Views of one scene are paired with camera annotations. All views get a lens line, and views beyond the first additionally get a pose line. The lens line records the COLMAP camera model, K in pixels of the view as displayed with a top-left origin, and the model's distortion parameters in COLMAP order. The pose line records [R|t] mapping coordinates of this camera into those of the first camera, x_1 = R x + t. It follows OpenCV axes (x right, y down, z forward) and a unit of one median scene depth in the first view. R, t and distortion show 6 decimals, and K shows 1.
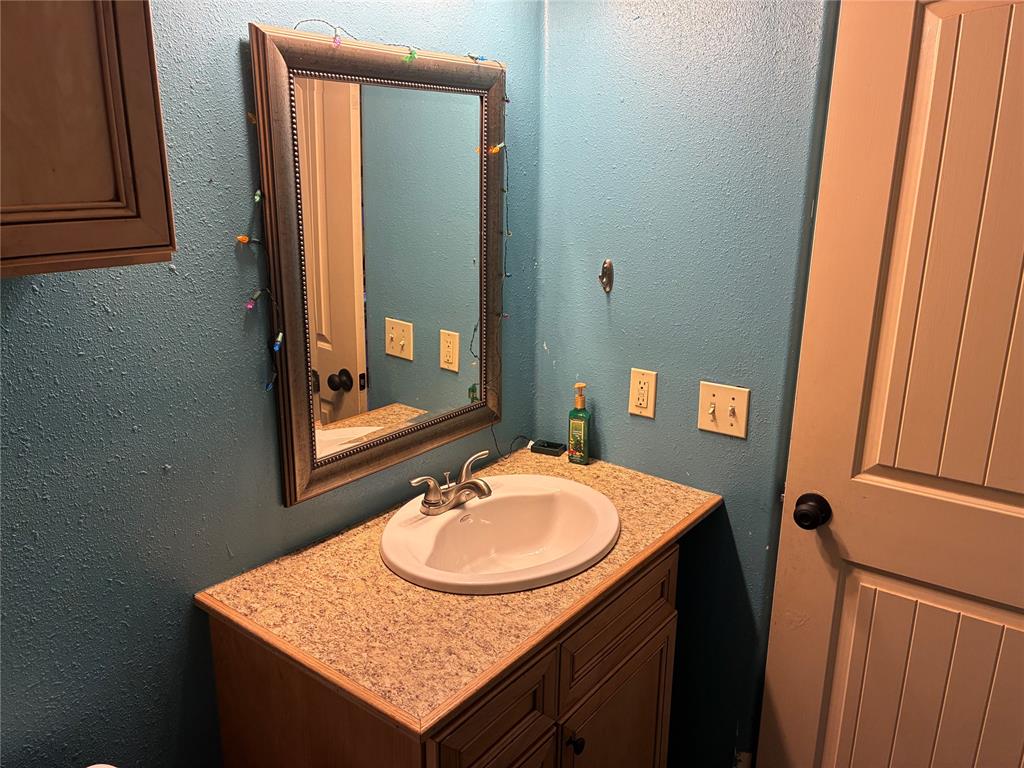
lens RADIAL K [[787.3, 0, 510.4], [0, 787.3, 386.4], [0, 0, 1]] dist [0.015280, -0.009691]
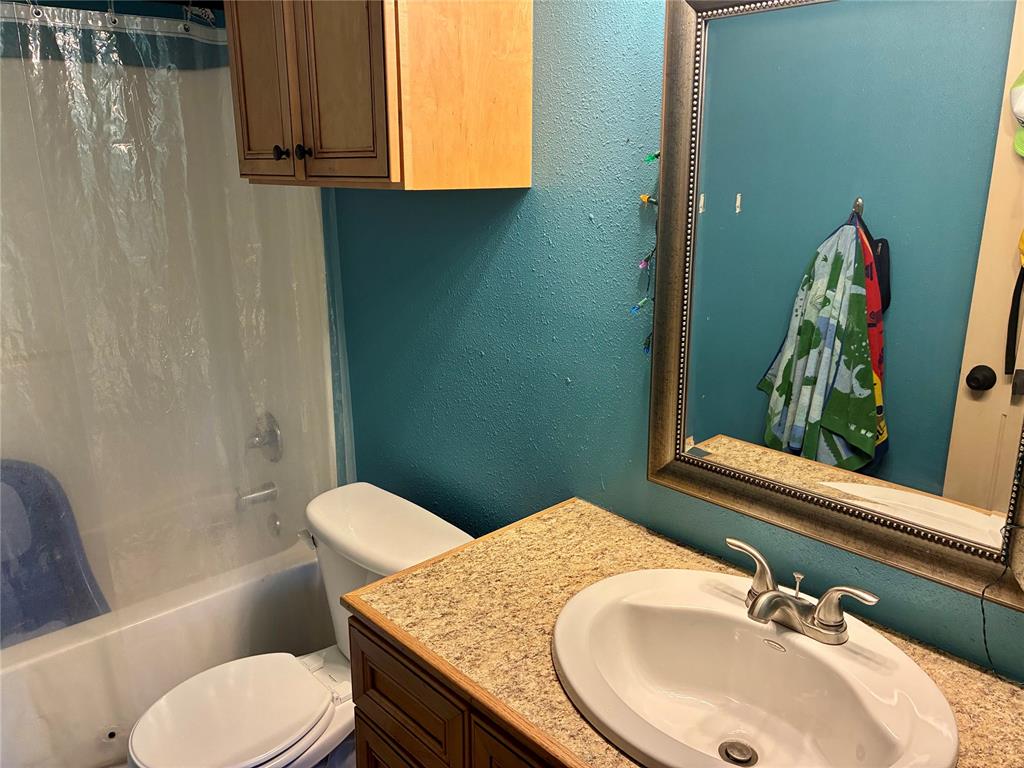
lens RADIAL K [[787.3, 0, 513.1], [0, 787.3, 382.2], [0, 0, 1]] dist [0.015280, -0.009691]
pose [[-0.167202, 0.259755, -0.951089, 0.701618], [-0.266984, 0.916697, 0.297298, -0.221884], [0.949085, 0.303634, -0.083923, 0.976173]]
